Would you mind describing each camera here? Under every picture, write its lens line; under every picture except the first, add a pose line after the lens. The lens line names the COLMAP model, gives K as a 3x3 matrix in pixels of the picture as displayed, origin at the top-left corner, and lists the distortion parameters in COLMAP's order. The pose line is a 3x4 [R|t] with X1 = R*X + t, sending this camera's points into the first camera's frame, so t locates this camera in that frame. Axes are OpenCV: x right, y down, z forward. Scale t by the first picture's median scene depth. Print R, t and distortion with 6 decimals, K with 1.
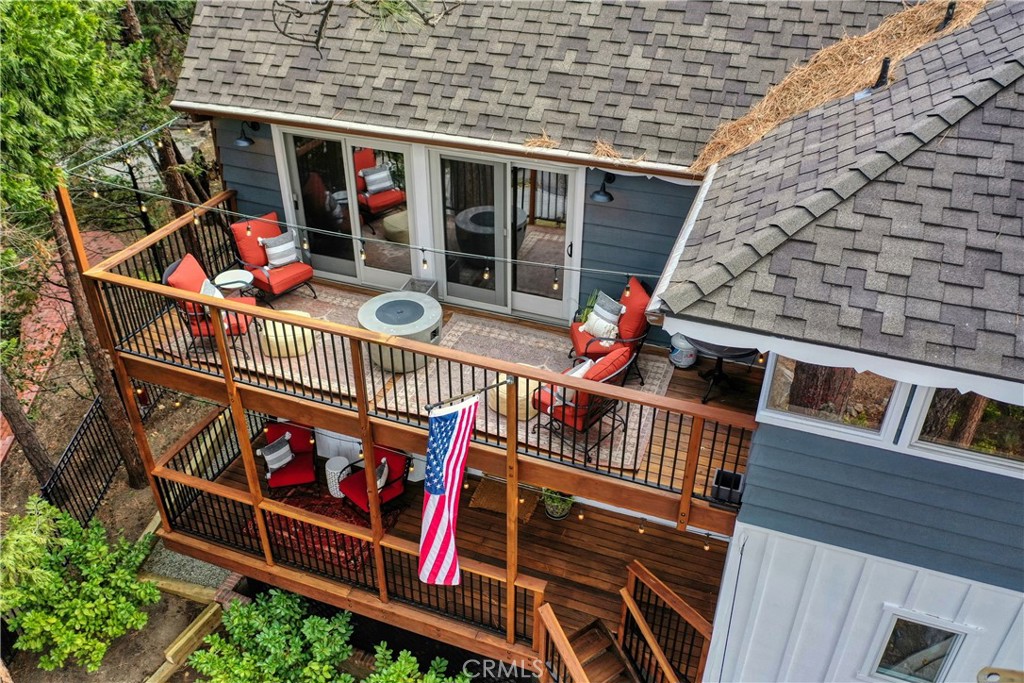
lens RADIAL K [[821.6, 0, 512.0], [0, 821.6, 341.5], [0, 0, 1]] dist [-0.006889, -0.003758]
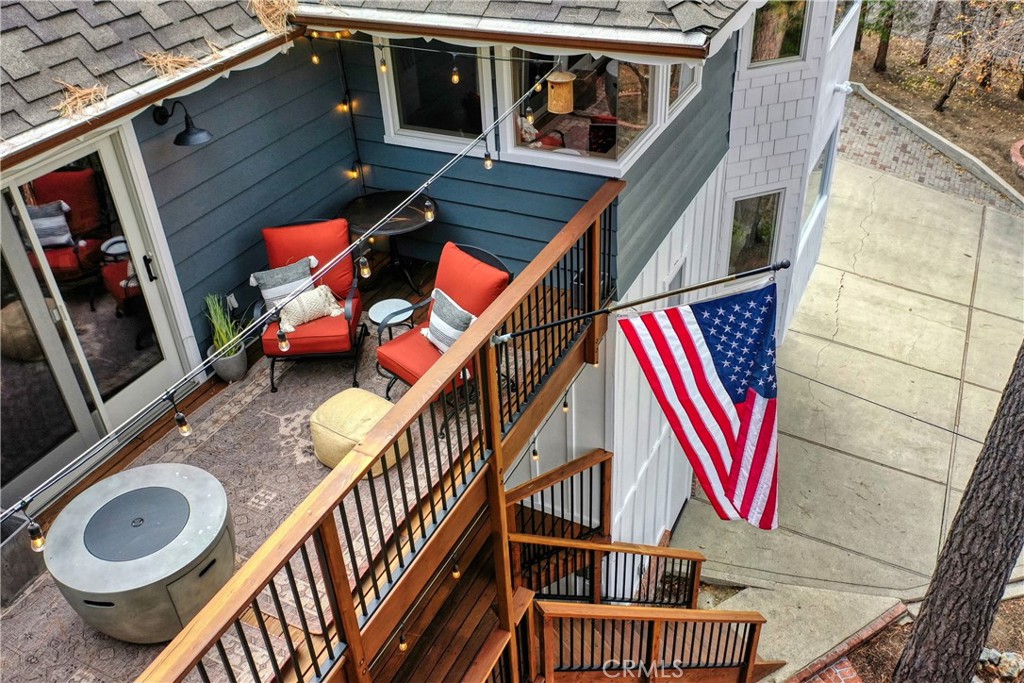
lens RADIAL K [[883.3, 0, 512.0], [0, 883.3, 341.5], [0, 0, 1]] dist [-0.002576, -0.001275]
pose [[0.100198, -0.573205, 0.813263, -0.495348], [0.581875, 0.696785, 0.419418, -0.208051], [-0.807082, 0.431193, 0.403350, 0.599478]]
